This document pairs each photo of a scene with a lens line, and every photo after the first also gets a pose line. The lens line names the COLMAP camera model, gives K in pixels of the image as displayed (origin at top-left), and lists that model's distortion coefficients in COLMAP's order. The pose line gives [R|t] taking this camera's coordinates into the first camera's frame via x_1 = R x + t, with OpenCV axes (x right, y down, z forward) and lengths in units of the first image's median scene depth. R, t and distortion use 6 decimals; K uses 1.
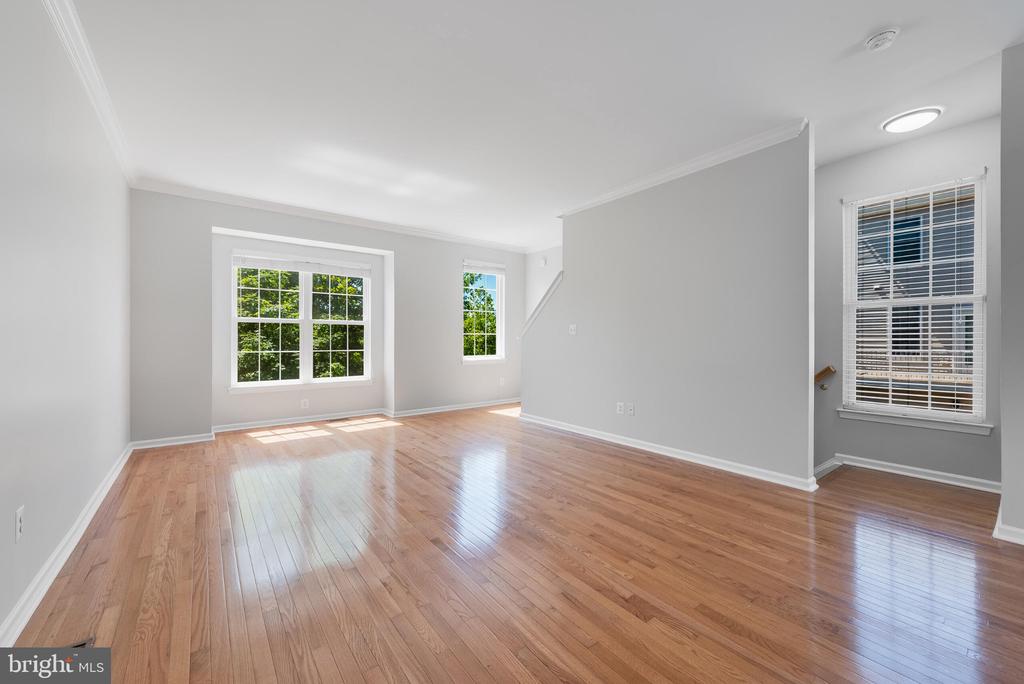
lens RADIAL K [[401.4, 0, 509.4], [0, 401.4, 338.8], [0, 0, 1]] dist [0.032670, -0.011421]
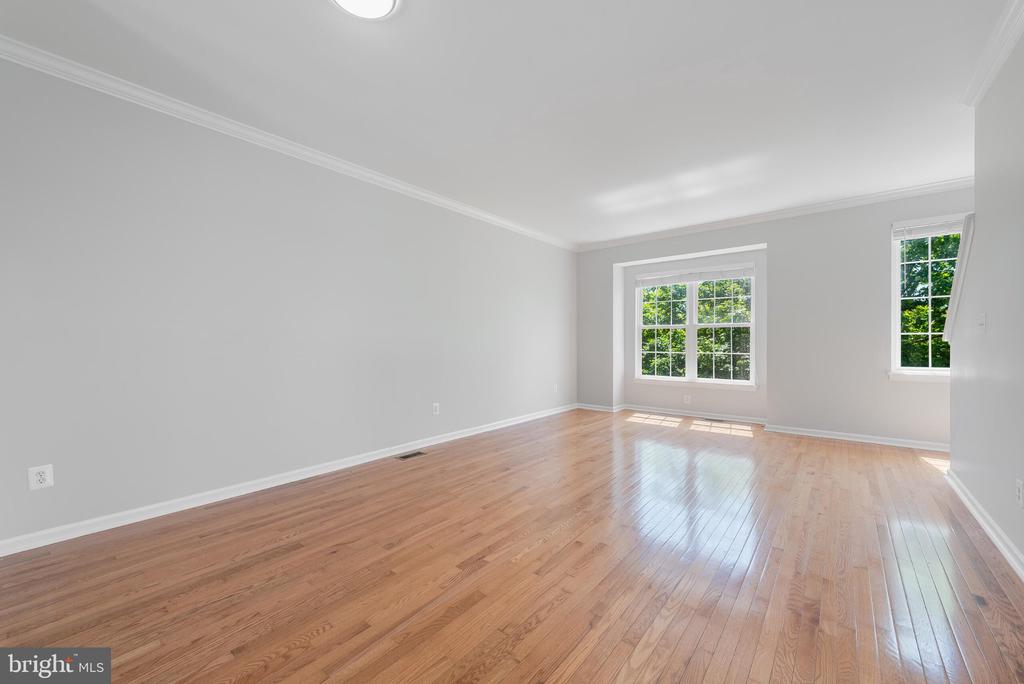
lens RADIAL K [[401.4, 0, 509.4], [0, 401.4, 338.8], [0, 0, 1]] dist [0.032670, -0.011421]
pose [[0.228899, -0.005433, -0.973435, 0.493618], [0.001870, 0.999985, -0.005142, -0.002719], [0.973448, -0.000643, 0.228905, 0.267781]]
